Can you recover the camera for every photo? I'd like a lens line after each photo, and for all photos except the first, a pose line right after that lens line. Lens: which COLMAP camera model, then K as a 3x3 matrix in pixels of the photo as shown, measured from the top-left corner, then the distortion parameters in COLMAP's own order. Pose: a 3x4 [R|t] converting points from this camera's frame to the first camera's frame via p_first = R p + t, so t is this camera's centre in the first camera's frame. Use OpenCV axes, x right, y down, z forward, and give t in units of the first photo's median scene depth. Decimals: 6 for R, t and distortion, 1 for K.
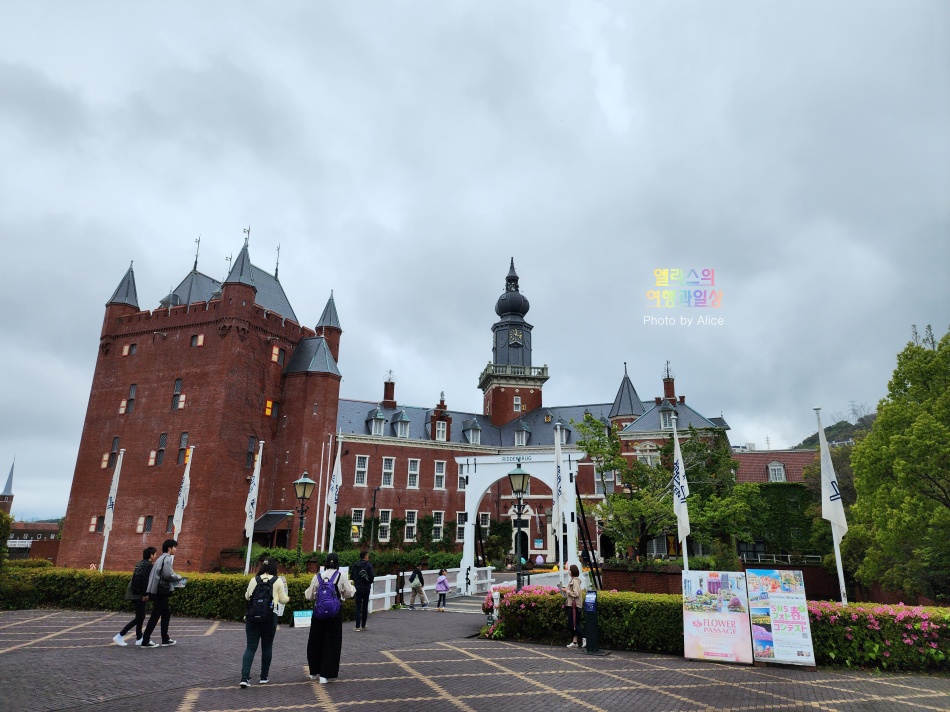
lens RADIAL K [[644.8, 0, 480.2], [0, 644.8, 336.4], [0, 0, 1]] dist [0.057145, -0.005055]
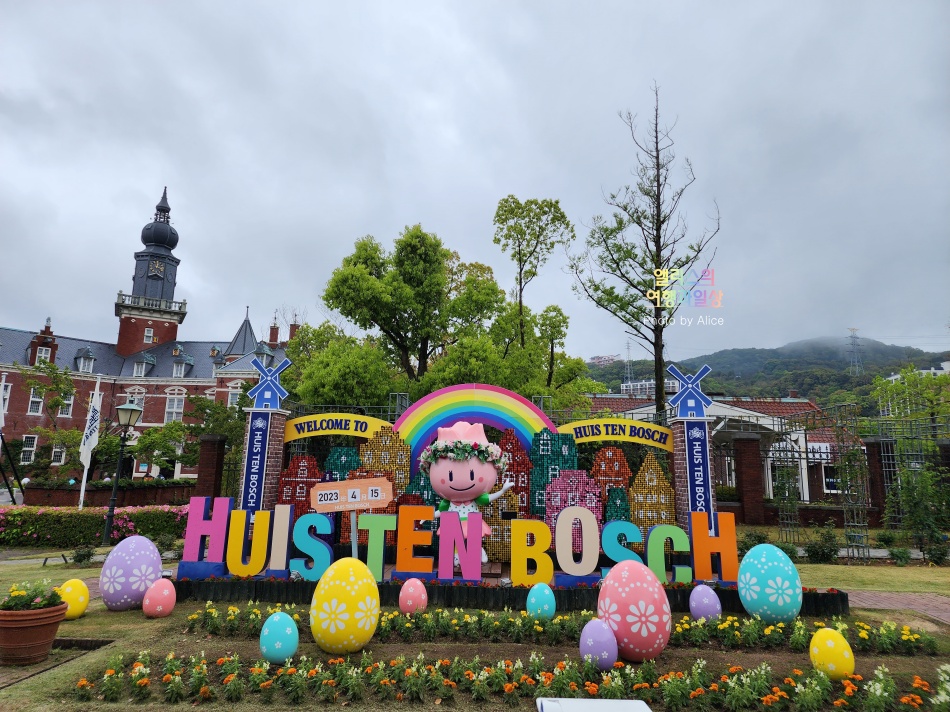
lens RADIAL K [[642.0, 0, 469.9], [0, 642.0, 352.0], [0, 0, 1]] dist [0.085958, -0.069652]
pose [[0.945797, 0.073350, 0.316367, 0.242362], [-0.114082, 0.987117, 0.112189, -0.049117], [-0.304062, -0.142199, 0.941980, -0.146713]]
